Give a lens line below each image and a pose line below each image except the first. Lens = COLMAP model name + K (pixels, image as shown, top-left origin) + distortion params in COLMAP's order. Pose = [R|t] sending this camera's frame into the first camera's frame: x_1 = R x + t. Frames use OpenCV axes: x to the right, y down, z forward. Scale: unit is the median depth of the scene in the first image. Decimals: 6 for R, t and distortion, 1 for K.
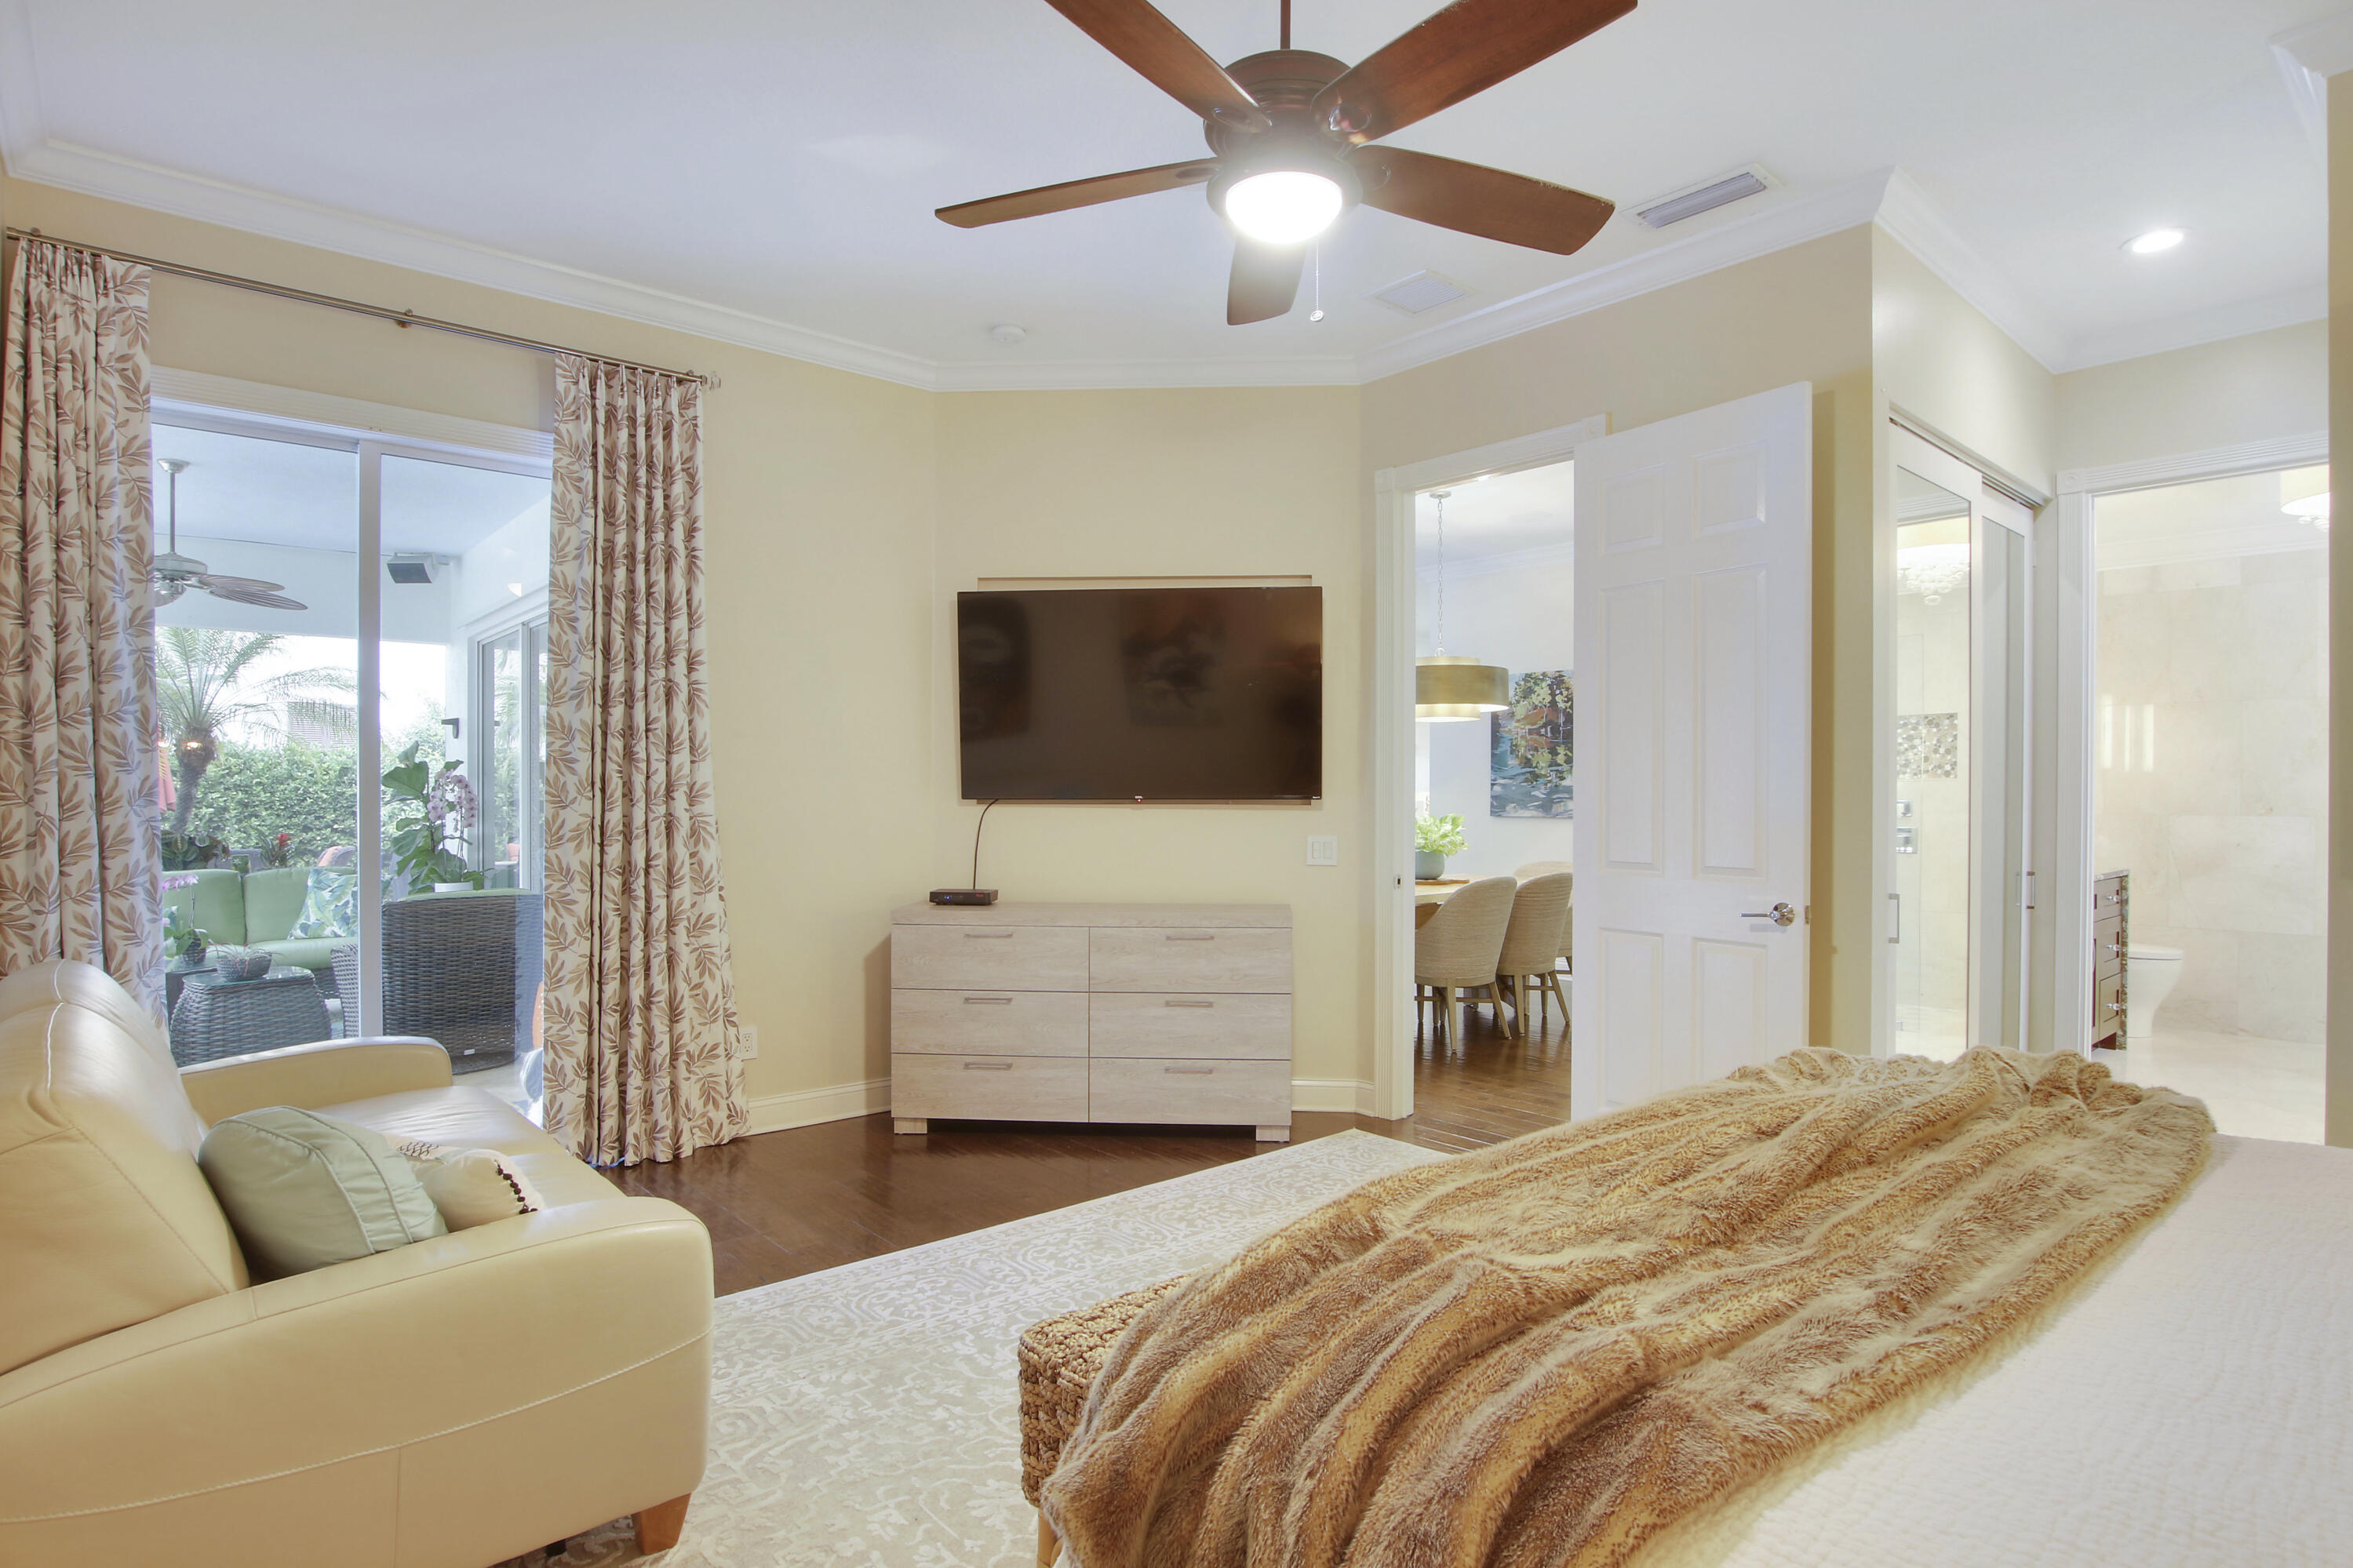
lens RADIAL K [[1253.5, 0, 1187.2], [0, 1253.5, 800.7], [0, 0, 1]] dist [-0.026029, 0.002259]
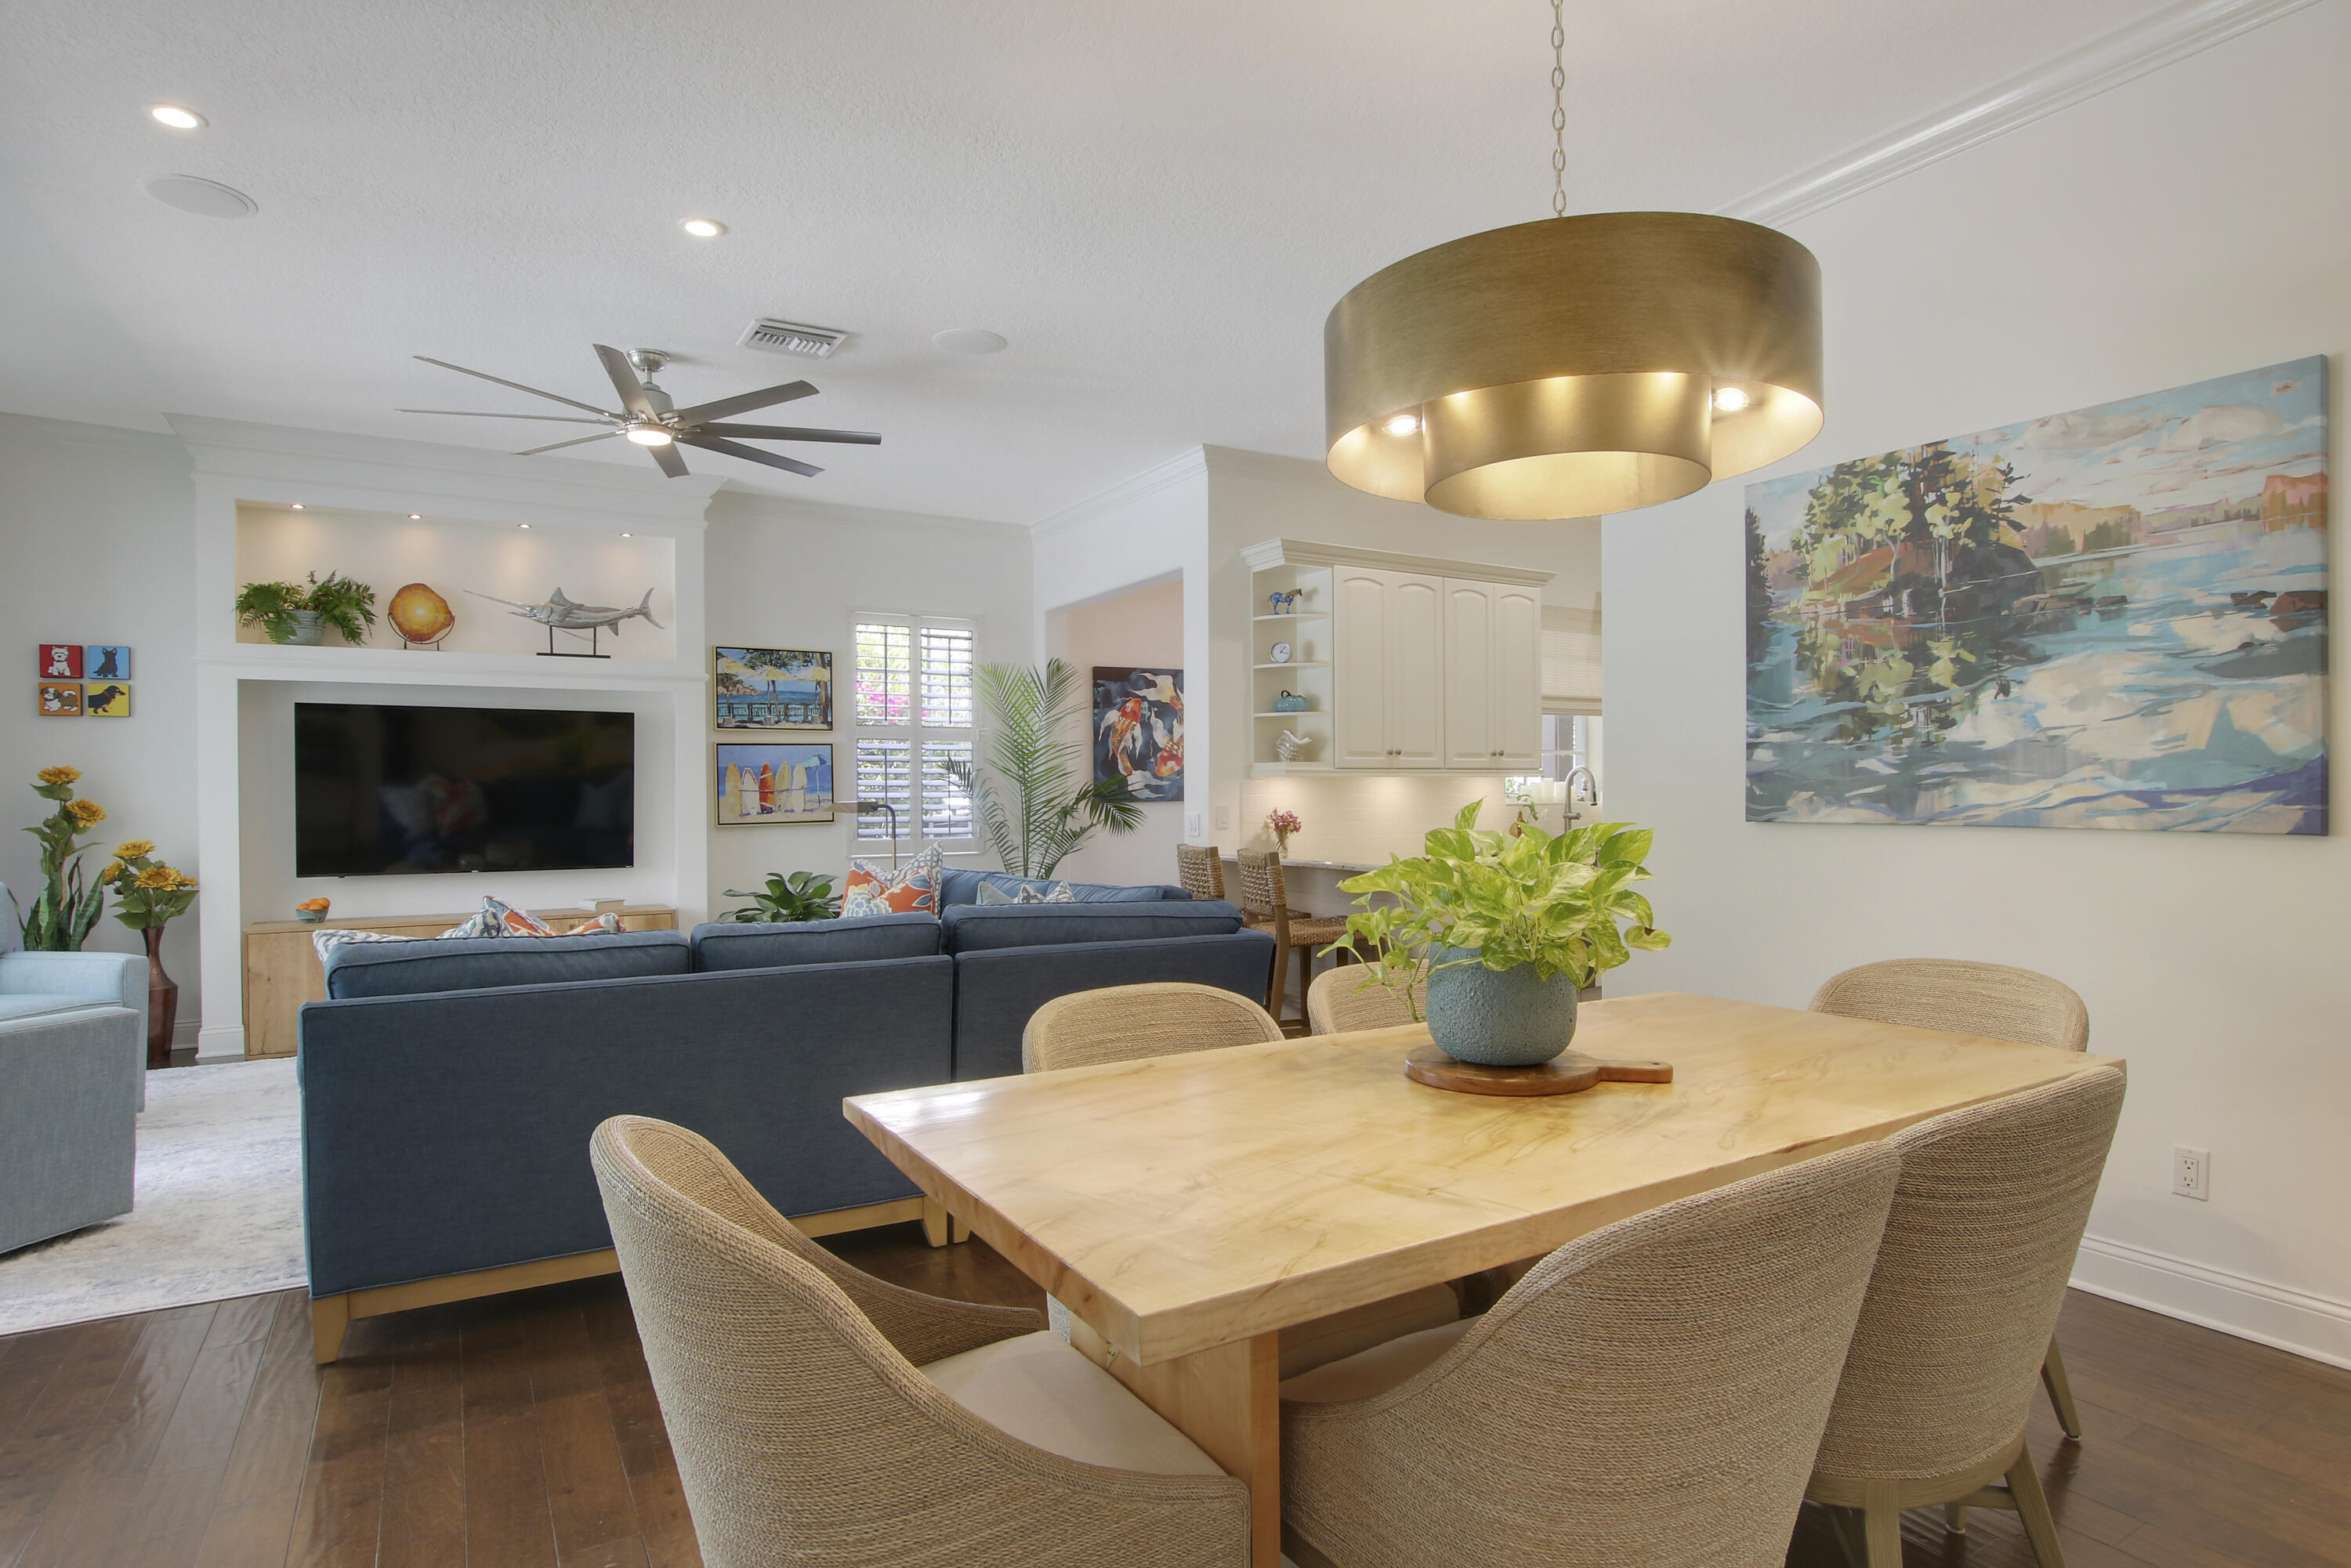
lens RADIAL K [[1252.6, 0, 1182.5], [0, 1252.6, 797.9], [0, 0, 1]] dist [-0.026029, 0.002259]
pose [[0.983312, -0.004780, -0.181865, 0.138149], [0.004880, 0.999988, 0.000102, 0.003588], [0.181863, -0.000987, 0.983323, 0.579244]]
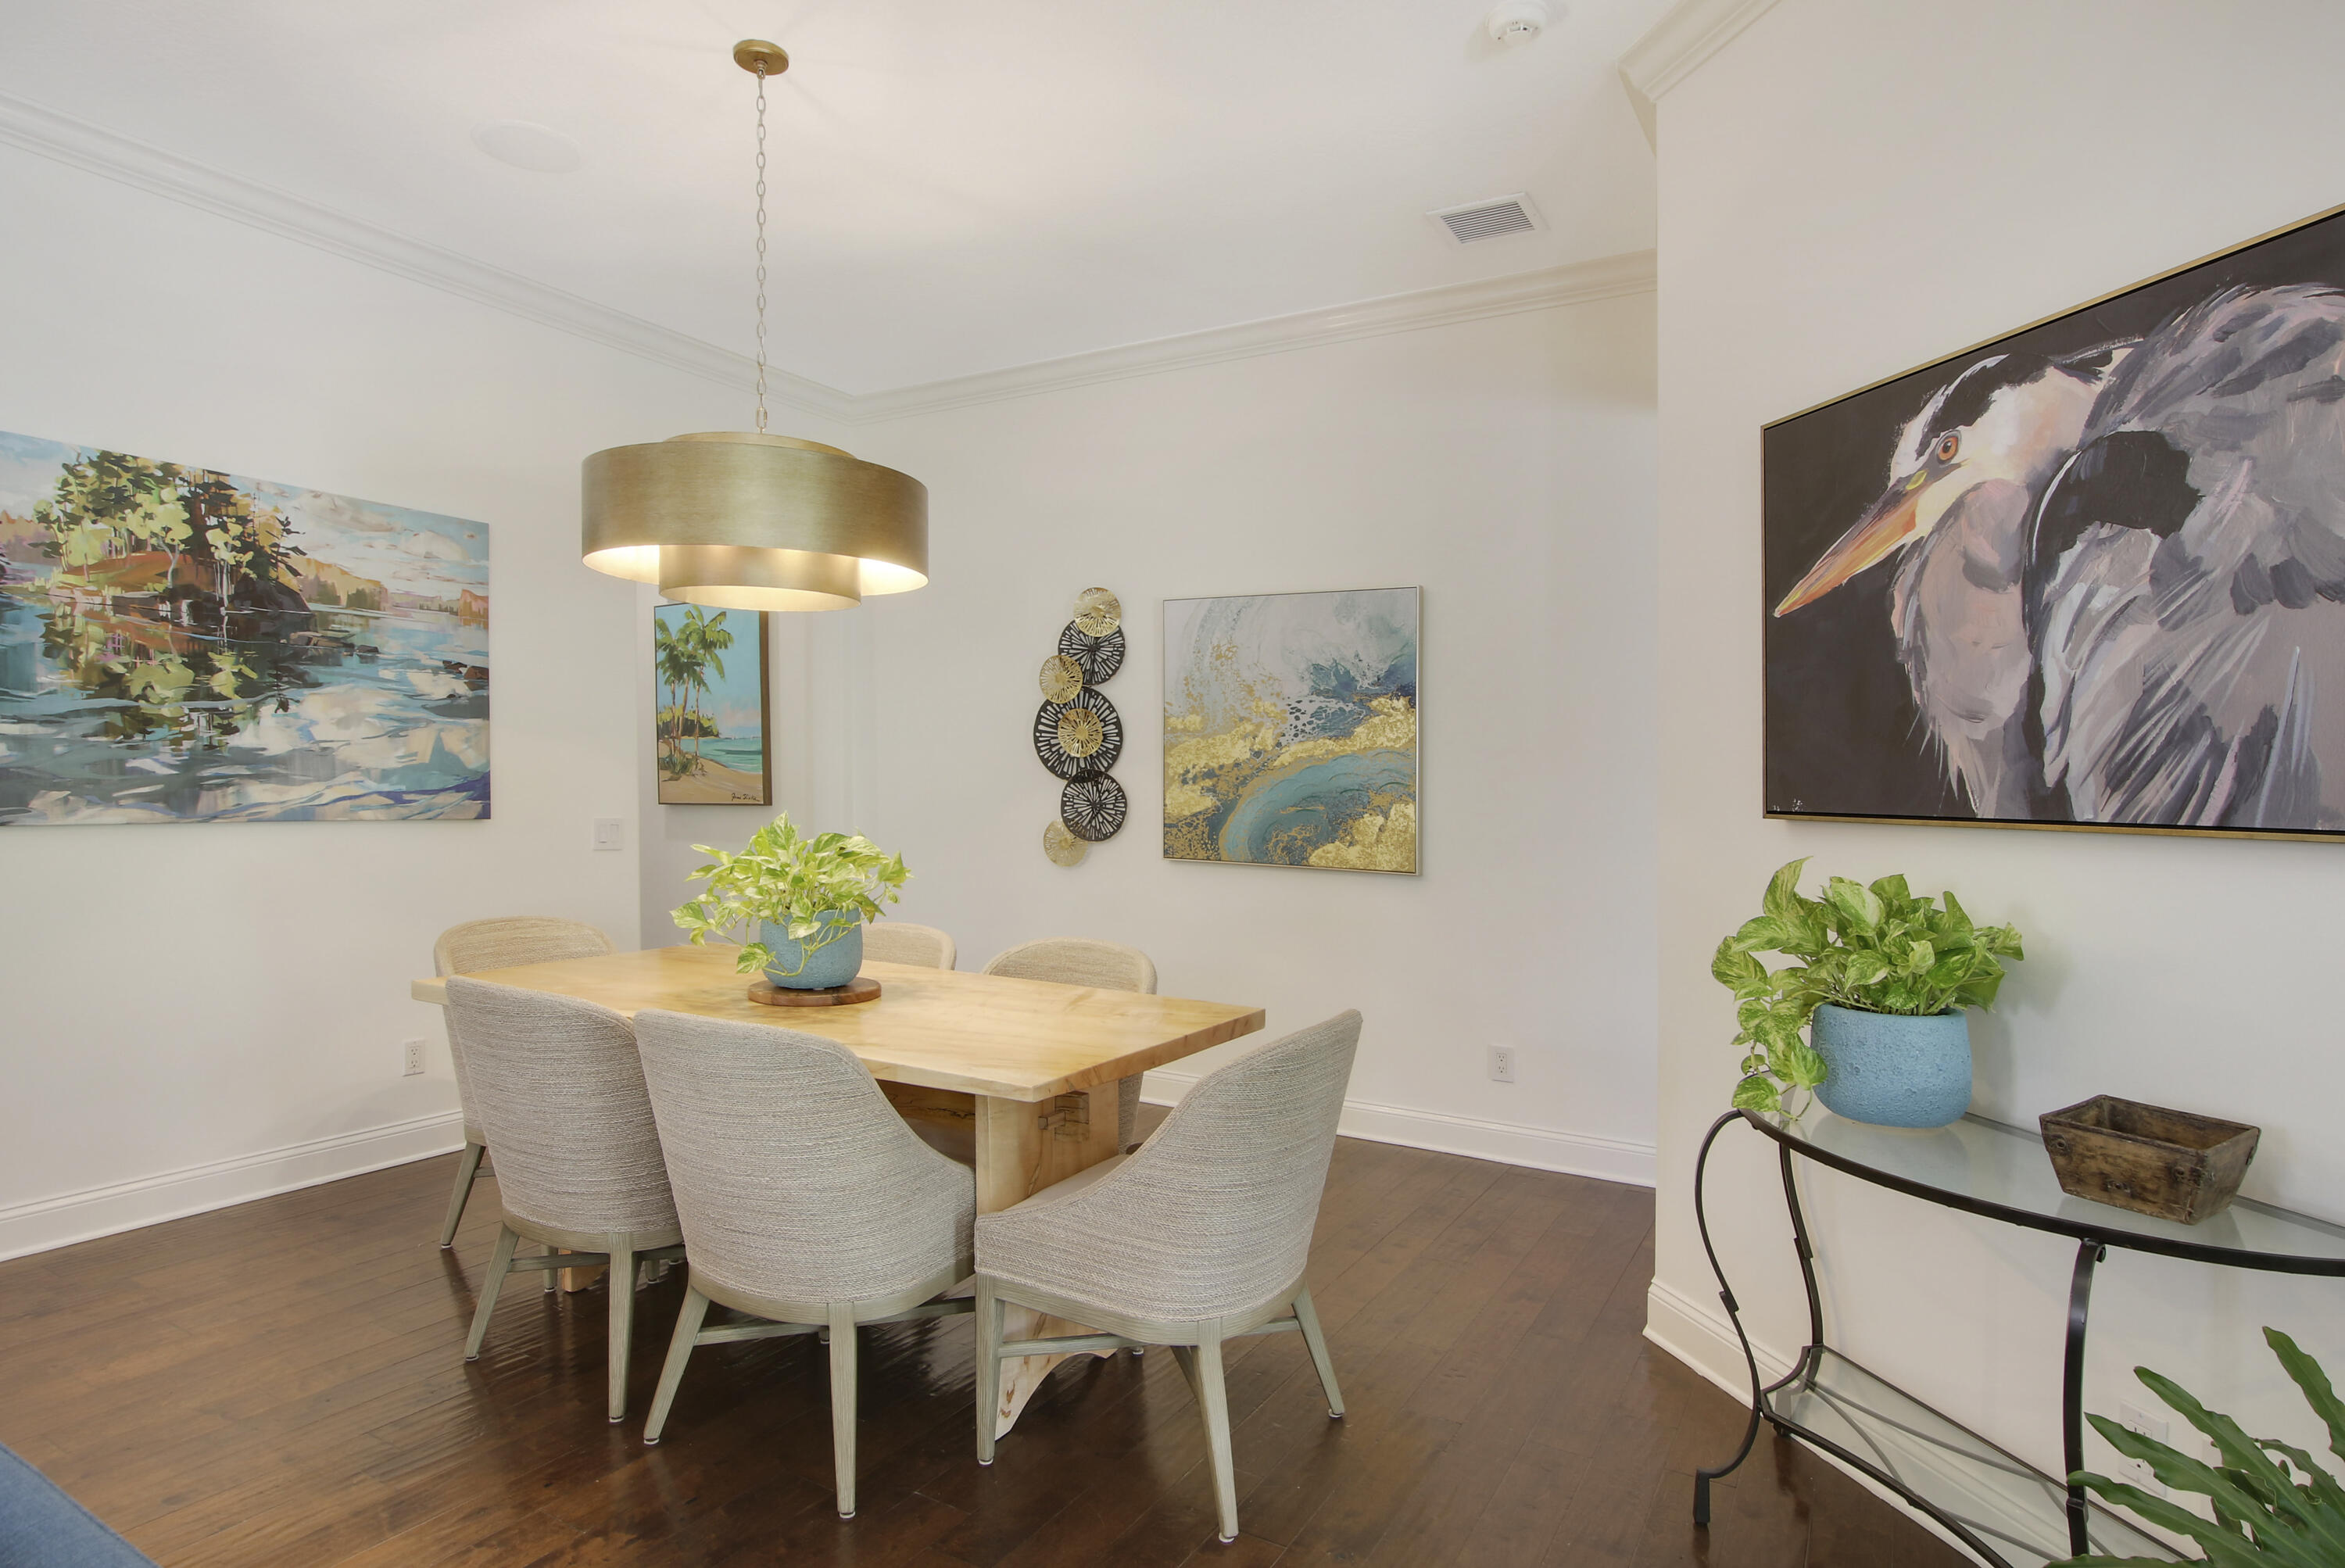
lens RADIAL K [[1249.4, 0, 1170.6], [0, 1249.4, 781.4], [0, 0, 1]] dist [-0.026029, 0.002259]
pose [[-0.314433, 0.003460, 0.949273, -0.190111], [0.000625, 0.999994, -0.003438, 0.001115], [-0.949280, -0.000488, -0.314433, 0.817449]]
